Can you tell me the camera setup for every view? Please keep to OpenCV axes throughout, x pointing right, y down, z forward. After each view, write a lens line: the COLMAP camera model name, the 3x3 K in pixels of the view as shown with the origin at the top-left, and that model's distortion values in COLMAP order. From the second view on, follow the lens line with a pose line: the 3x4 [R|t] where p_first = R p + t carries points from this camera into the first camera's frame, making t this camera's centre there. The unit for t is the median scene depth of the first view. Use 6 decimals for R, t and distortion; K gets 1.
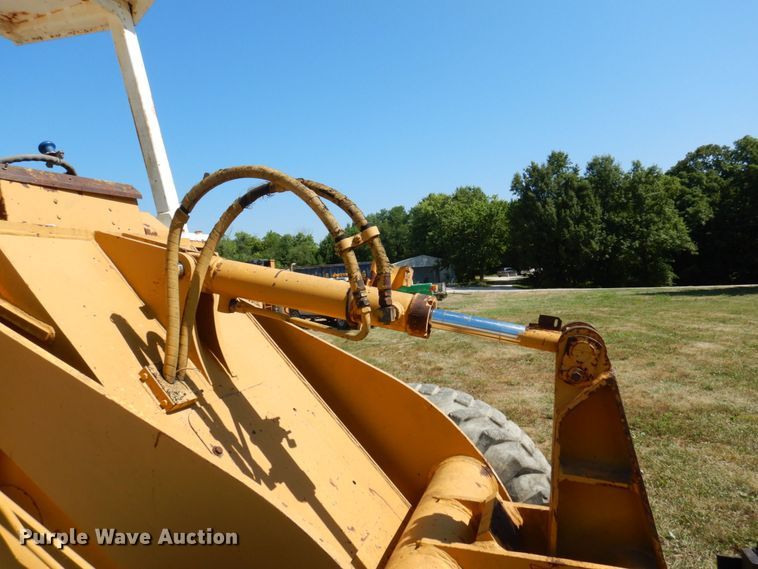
lens RADIAL K [[538.1, 0, 373.3], [0, 538.1, 285.2], [0, 0, 1]] dist [0.009660, -0.011595]
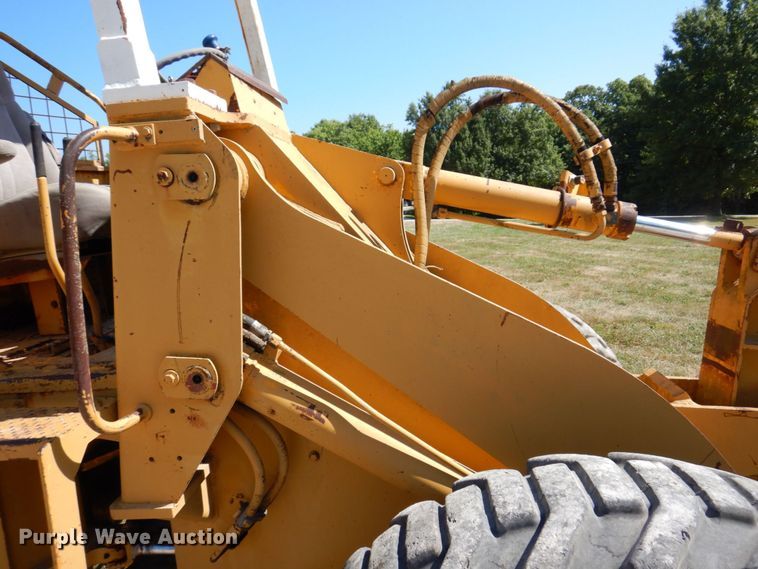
lens RADIAL K [[538.1, 0, 367.0], [0, 538.1, 287.6], [0, 0, 1]] dist [0.009660, -0.011595]
pose [[0.979241, -0.014362, 0.202190, -0.027630], [-0.012677, 0.991195, 0.131805, 0.002187], [-0.202302, -0.131632, 0.970436, -0.001292]]
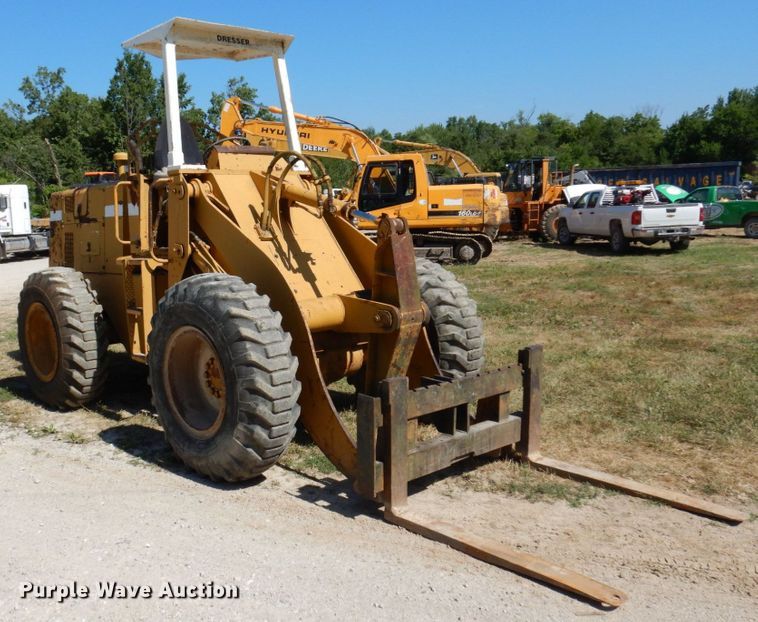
lens RADIAL K [[741.6, 0, 272.5], [0, 741.6, 310.8], [0, 0, 1]] dist [-0.002976, 0.000000]
pose [[0.826160, 0.128022, -0.548699, 0.070684], [-0.036577, 0.983976, 0.174508, -0.003106], [0.562247, -0.124102, 0.817604, -0.083808]]
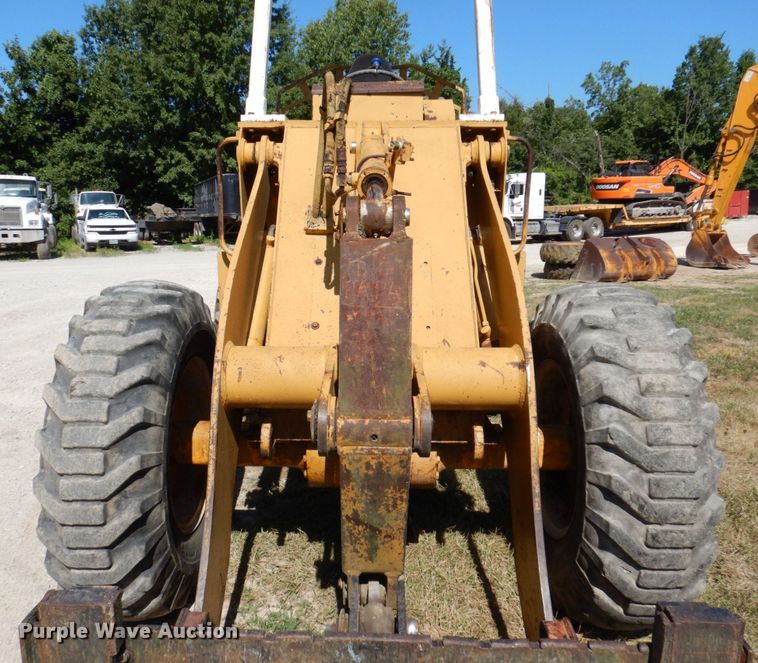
lens RADIAL K [[627.3, 0, 345.0], [0, 627.3, 331.3], [0, 0, 1]] dist [0.009748, -0.009728]
pose [[0.262566, 0.263923, -0.928118, 0.060947], [-0.023054, 0.963308, 0.267408, -0.000129], [0.964639, -0.048815, 0.259016, 0.022006]]
